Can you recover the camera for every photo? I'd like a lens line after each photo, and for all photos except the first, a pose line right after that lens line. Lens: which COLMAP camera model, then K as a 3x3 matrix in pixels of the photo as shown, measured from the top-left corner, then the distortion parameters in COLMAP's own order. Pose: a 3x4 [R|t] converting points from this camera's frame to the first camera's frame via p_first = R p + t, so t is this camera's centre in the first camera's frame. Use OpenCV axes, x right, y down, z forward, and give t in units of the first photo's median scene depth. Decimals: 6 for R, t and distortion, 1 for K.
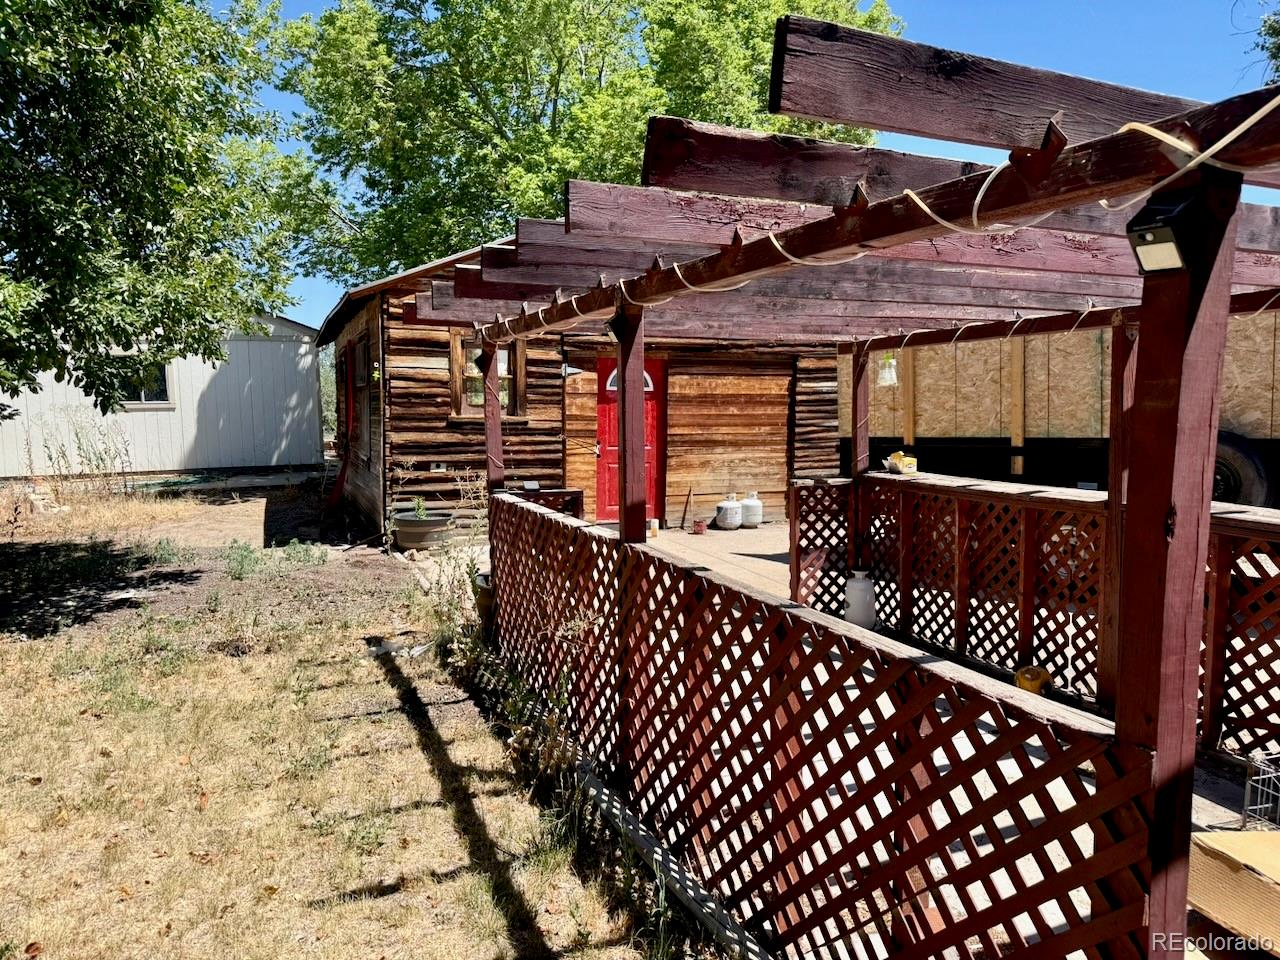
lens RADIAL K [[915.6, 0, 639.2], [0, 915.6, 485.7], [0, 0, 1]] dist [0.069682, -0.024701]
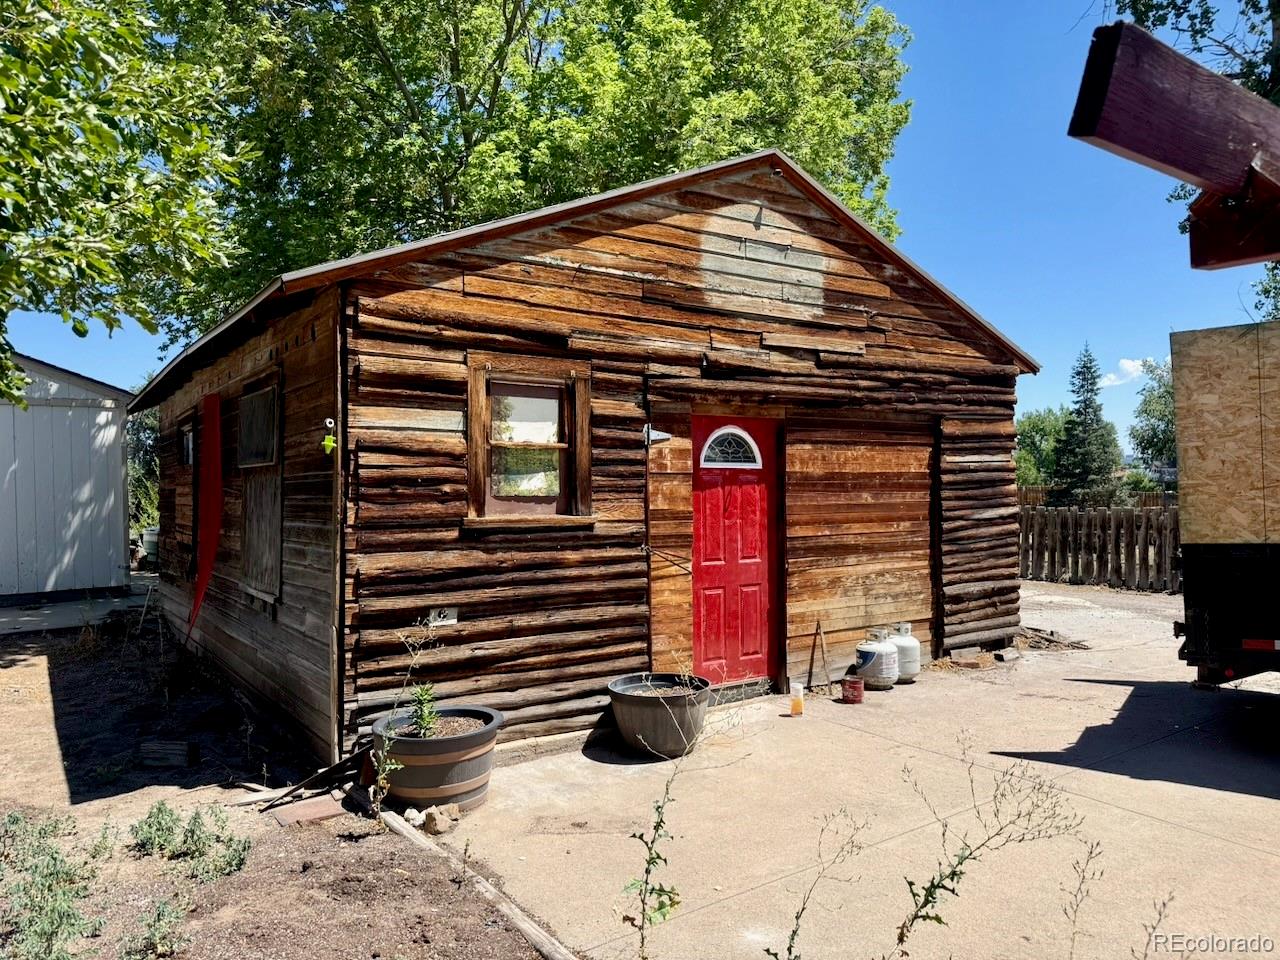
lens RADIAL K [[915.6, 0, 640.7], [0, 915.6, 473.3], [0, 0, 1]] dist [0.069682, -0.024701]
pose [[0.977966, -0.010476, 0.208502, -0.207016], [0.031917, 0.994502, -0.099739, -0.043260], [-0.206311, 0.104196, 0.972923, 0.434305]]
